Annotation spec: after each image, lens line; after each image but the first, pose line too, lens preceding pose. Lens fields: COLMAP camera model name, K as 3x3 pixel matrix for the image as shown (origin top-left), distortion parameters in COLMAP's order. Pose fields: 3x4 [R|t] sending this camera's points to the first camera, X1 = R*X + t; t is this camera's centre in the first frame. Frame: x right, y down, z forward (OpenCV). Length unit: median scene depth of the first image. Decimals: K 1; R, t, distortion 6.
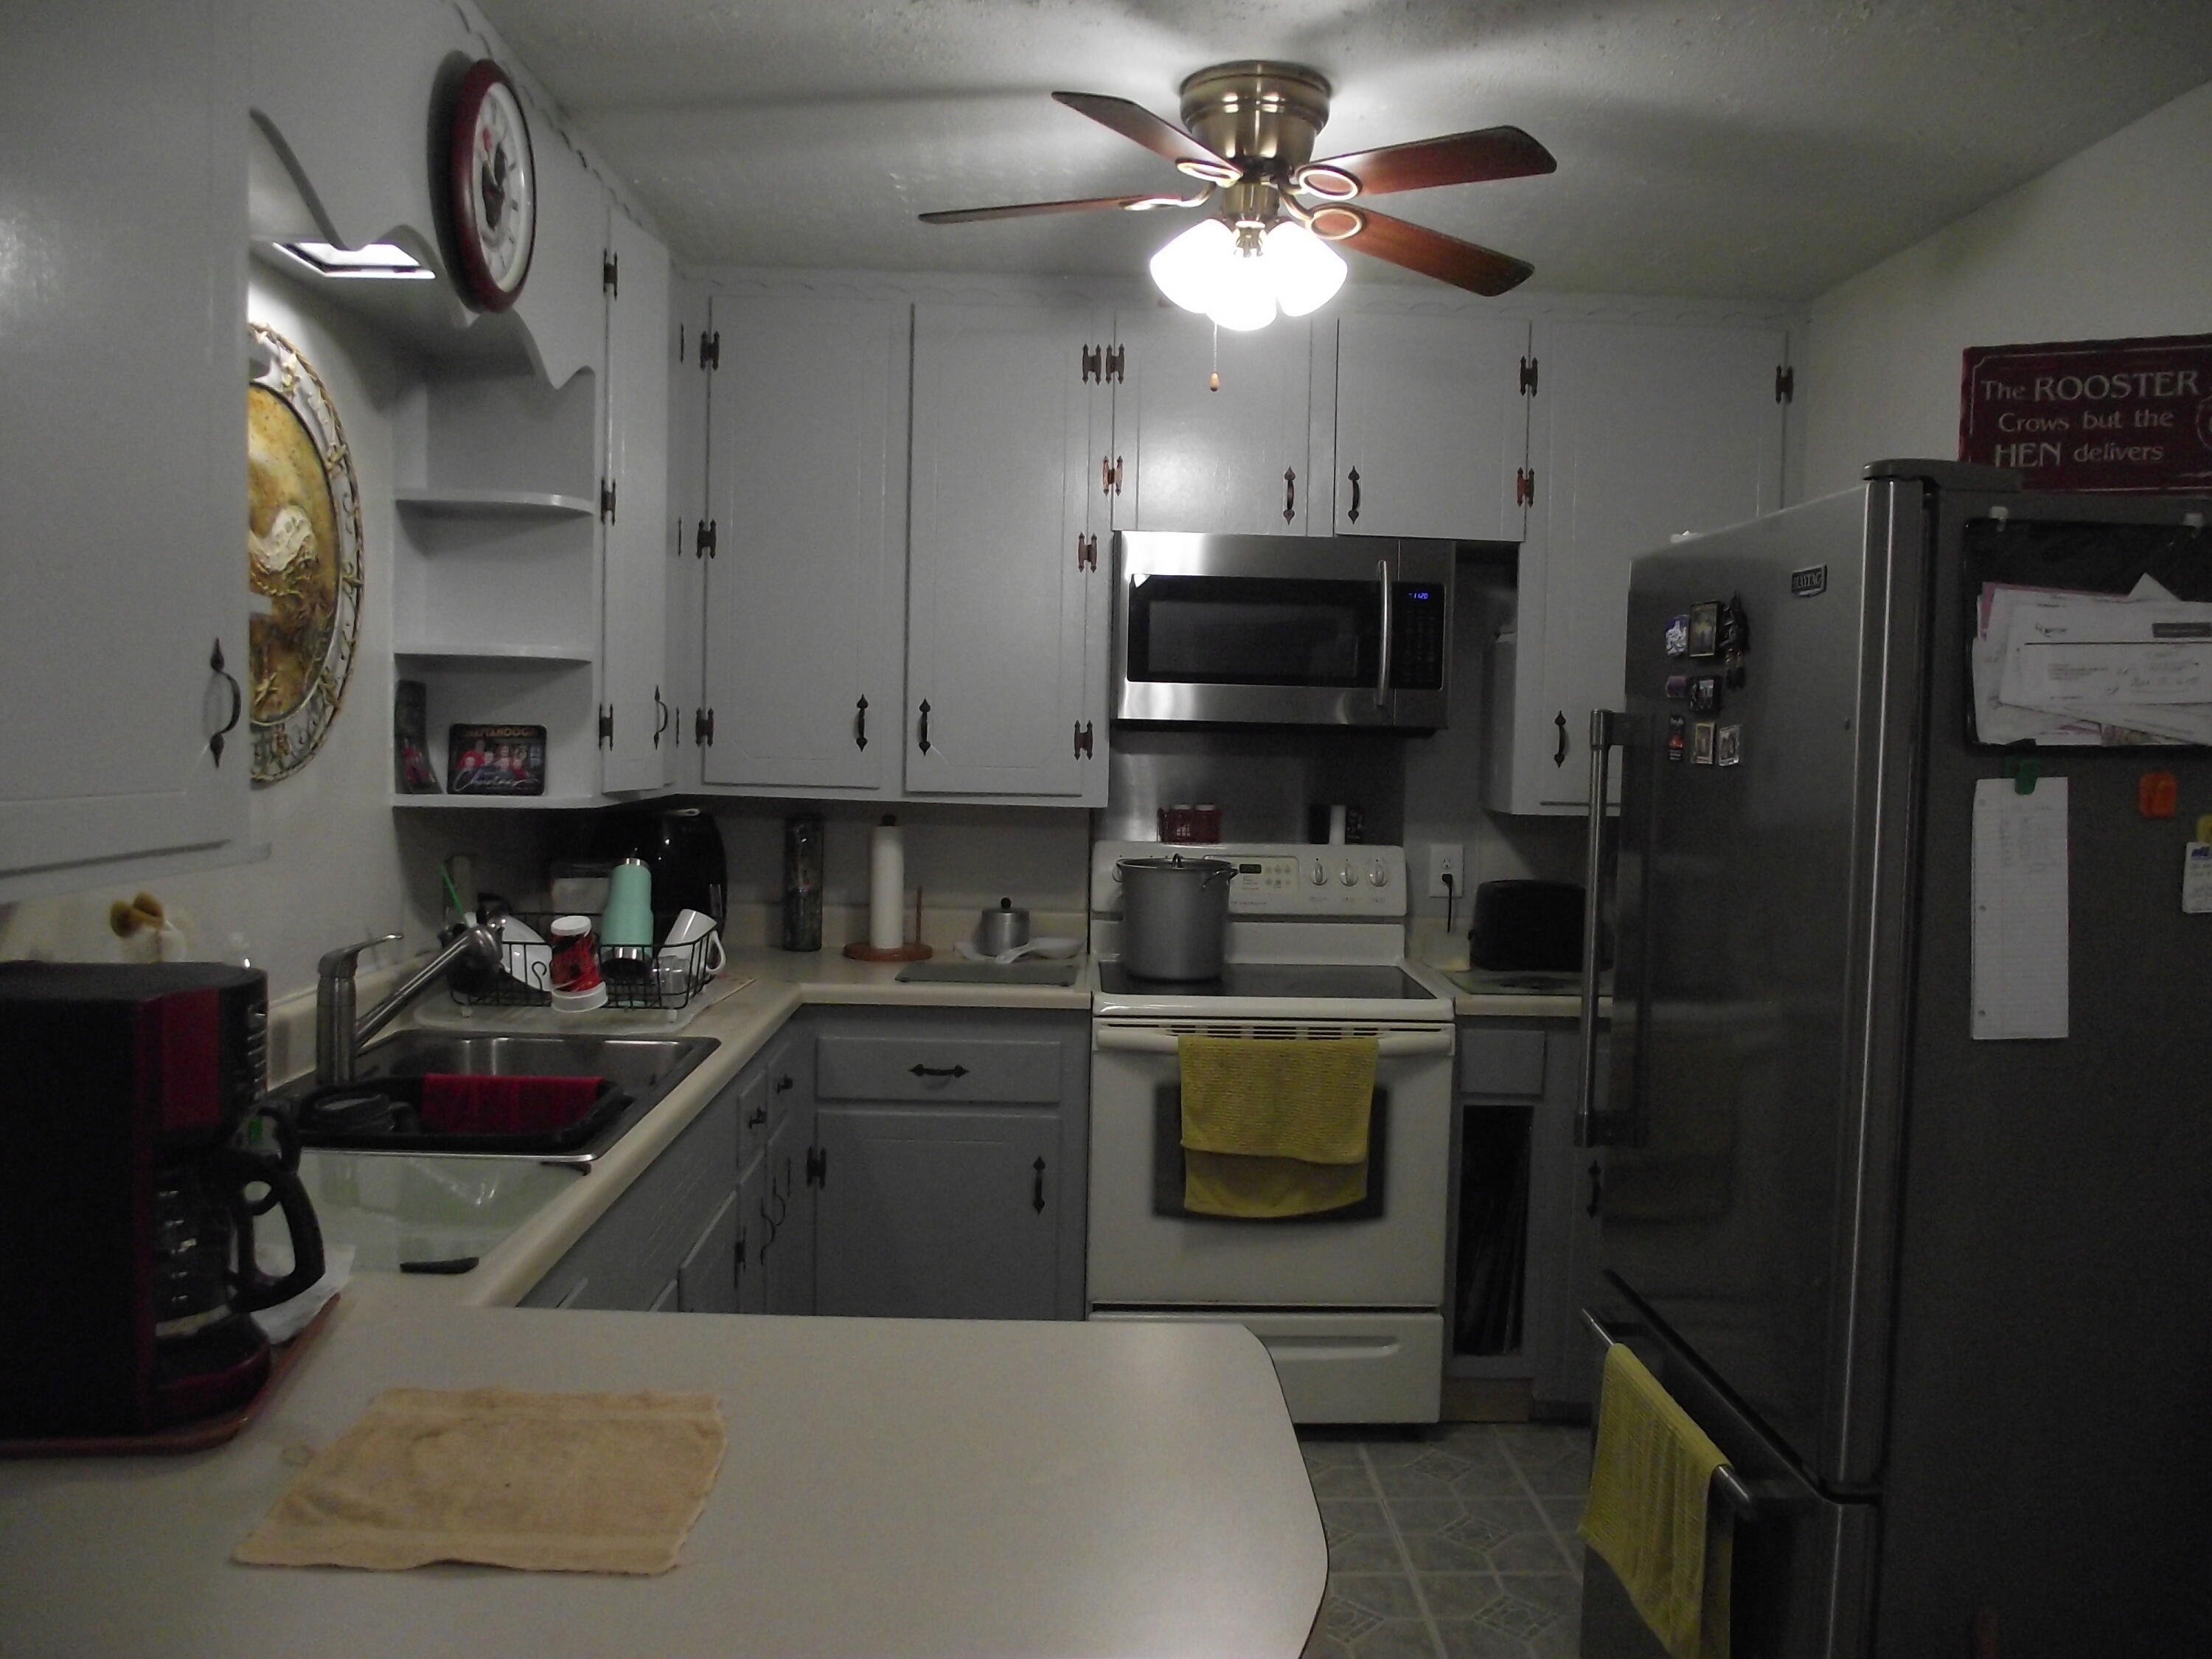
lens RADIAL K [[1721.9, 0, 1106.0], [0, 1721.9, 829.5], [0, 0, 1]] dist [-0.104607, 0.085760]
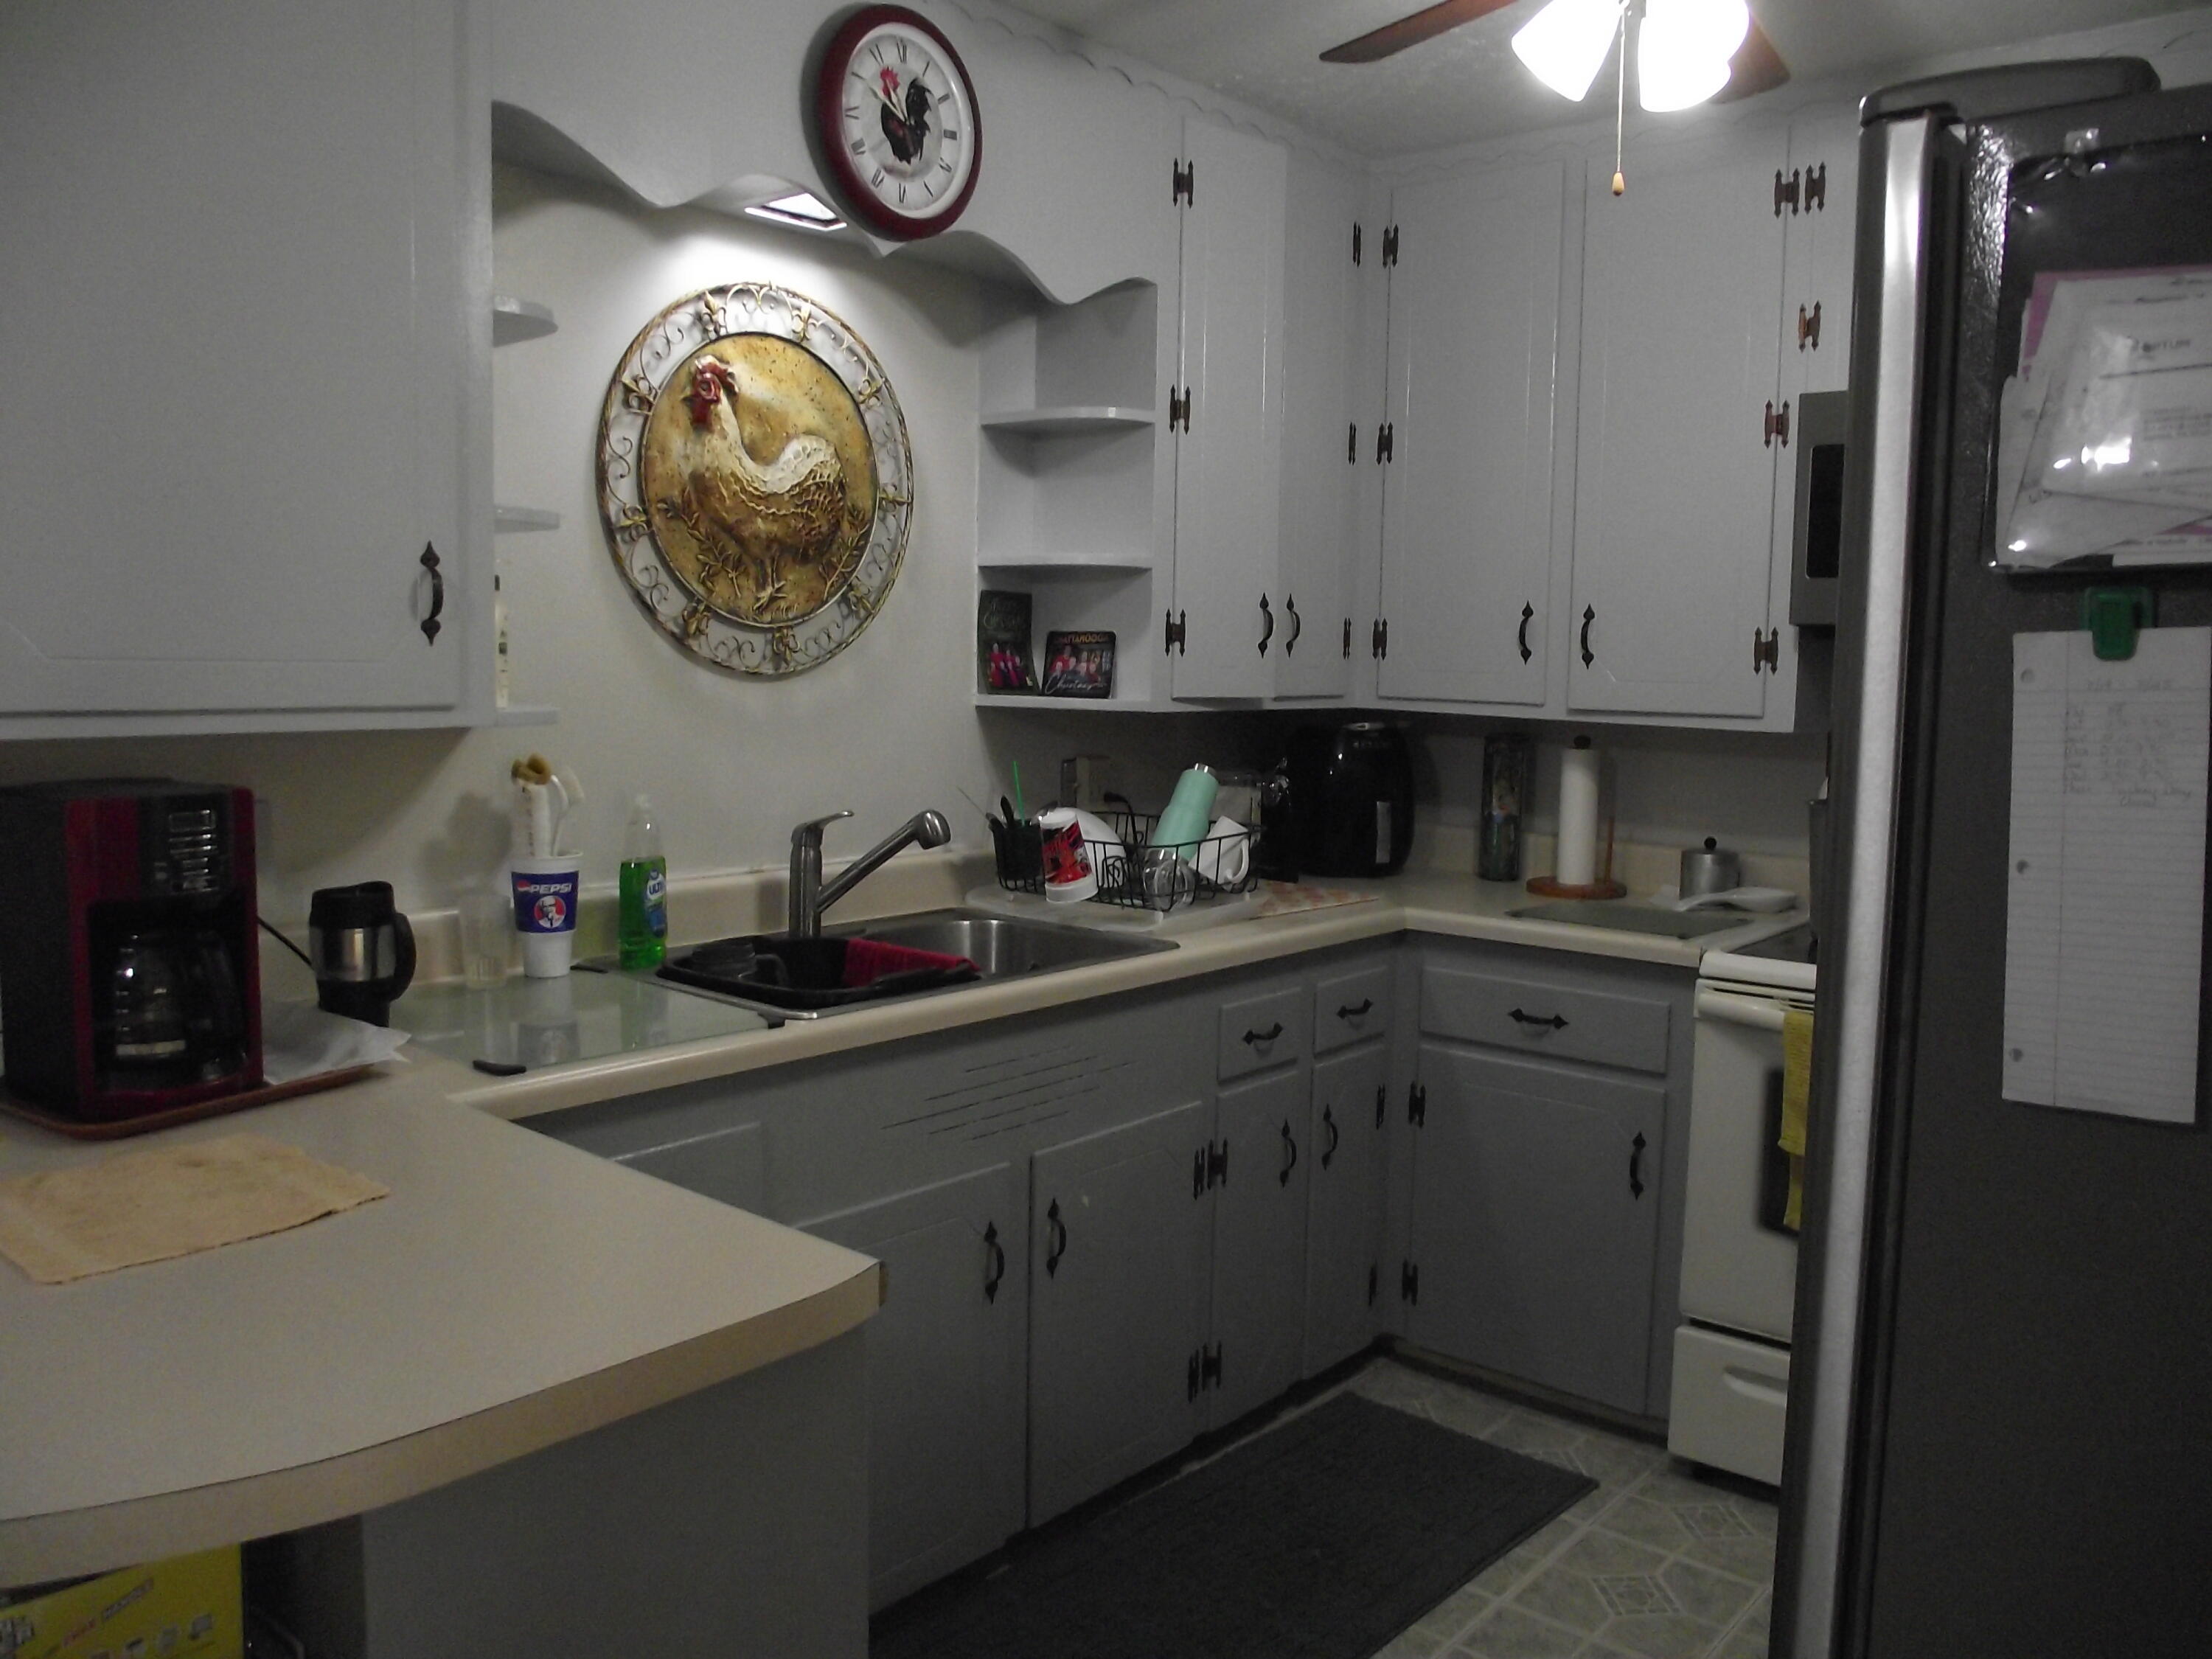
lens RADIAL K [[1721.9, 0, 1106.0], [0, 1721.9, 829.5], [0, 0, 1]] dist [-0.104607, 0.085760]
pose [[0.743284, 0.059705, -0.666306, 0.372473], [-0.039482, 0.998188, 0.045401, 0.012059], [0.667810, -0.007439, 0.744295, 0.215016]]
